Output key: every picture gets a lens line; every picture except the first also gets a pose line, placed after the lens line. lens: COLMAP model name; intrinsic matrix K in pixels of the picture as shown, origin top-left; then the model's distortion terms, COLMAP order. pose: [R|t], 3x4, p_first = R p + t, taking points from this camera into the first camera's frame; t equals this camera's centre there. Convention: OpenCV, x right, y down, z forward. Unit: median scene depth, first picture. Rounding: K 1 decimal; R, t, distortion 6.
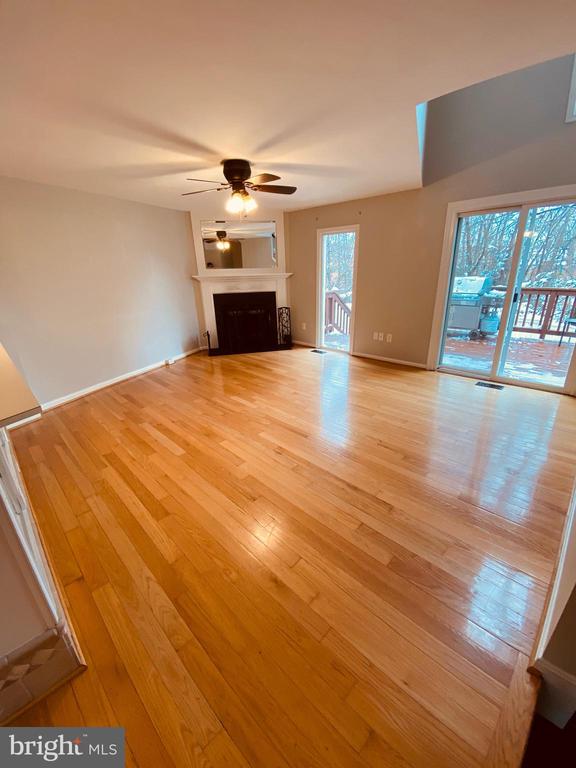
lens RADIAL K [[311.2, 0, 288.0], [0, 311.2, 384.0], [0, 0, 1]] dist [0.030187, -0.025801]
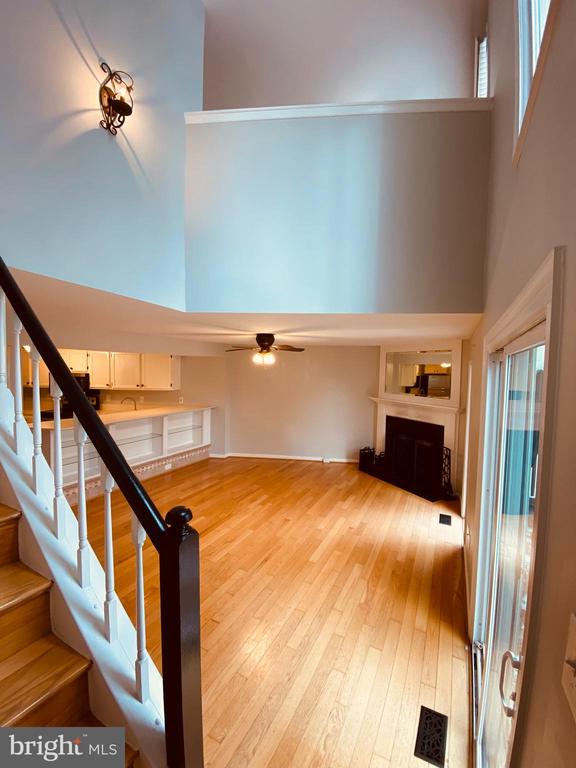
lens RADIAL K [[311.2, 0, 288.0], [0, 311.2, 384.0], [0, 0, 1]] dist [0.030187, -0.025801]
pose [[0.270192, 0.083511, -0.959178, 0.837939], [-0.354659, 0.934812, -0.018515, -0.319970], [0.895105, 0.345184, 0.282197, 0.486674]]
